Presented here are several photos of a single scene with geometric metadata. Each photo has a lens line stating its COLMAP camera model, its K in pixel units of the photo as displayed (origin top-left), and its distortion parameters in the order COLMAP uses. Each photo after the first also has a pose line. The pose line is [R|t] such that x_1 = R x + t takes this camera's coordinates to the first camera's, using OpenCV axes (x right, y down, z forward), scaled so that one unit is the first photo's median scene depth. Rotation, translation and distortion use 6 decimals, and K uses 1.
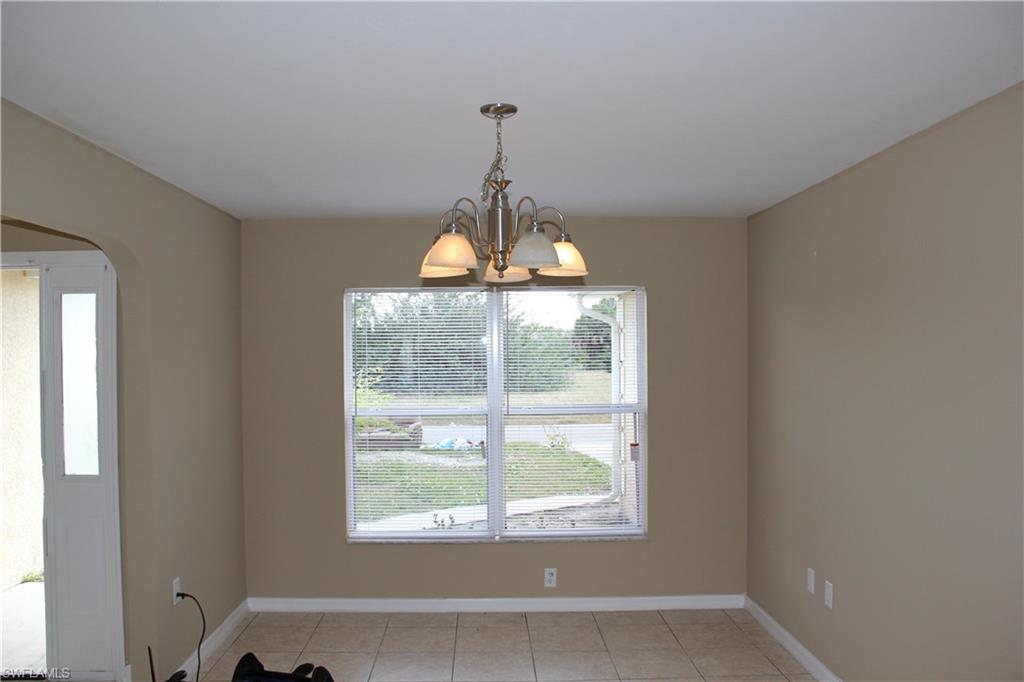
lens RADIAL K [[849.4, 0, 512.0], [0, 849.4, 341.0], [0, 0, 1]] dist [-0.179823, 0.149259]
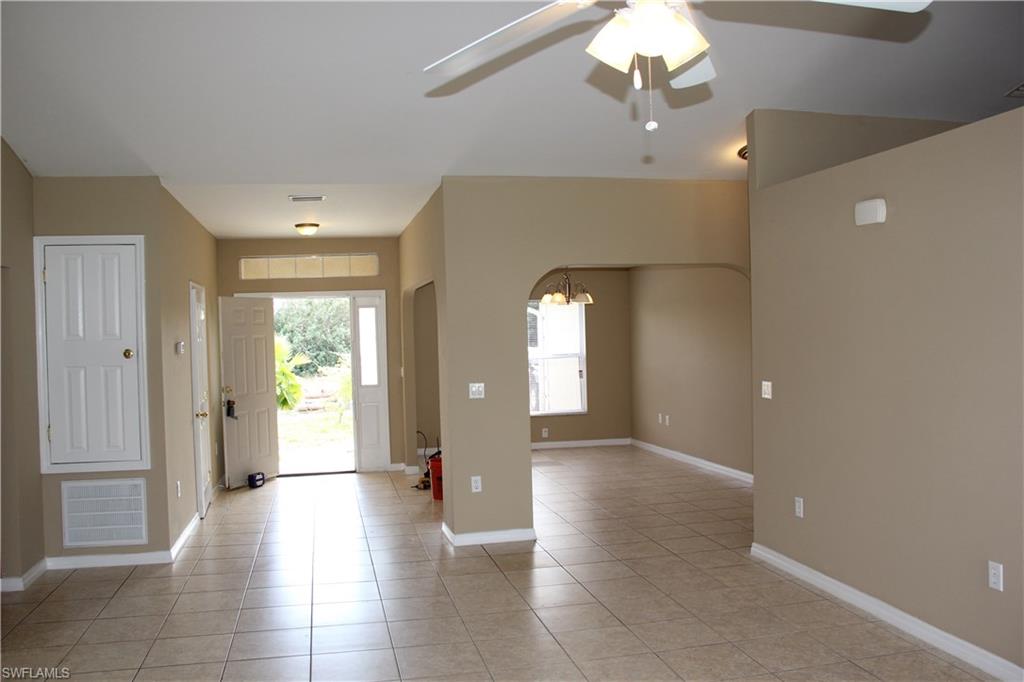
lens RADIAL K [[853.9, 0, 512.0], [0, 853.9, 341.0], [0, 0, 1]] dist [-0.169975, 0.141962]
pose [[0.979556, -0.018981, 0.200273, -0.610151], [0.015843, 0.999725, 0.017263, 0.000754], [-0.200546, -0.013737, 0.979588, -1.484198]]
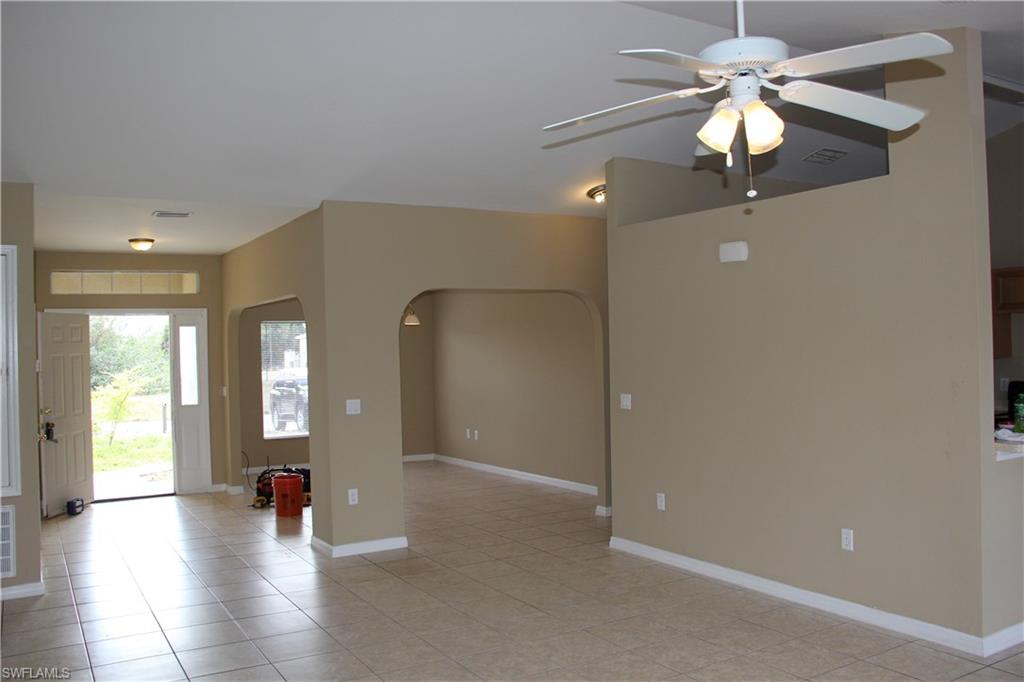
lens RADIAL K [[849.4, 0, 512.0], [0, 849.4, 341.0], [0, 0, 1]] dist [-0.179823, 0.149259]
pose [[0.866284, -0.007048, 0.499502, -0.903386], [0.010577, 0.999935, -0.004234, 0.002009], [-0.499440, 0.008951, 0.866302, -1.489751]]
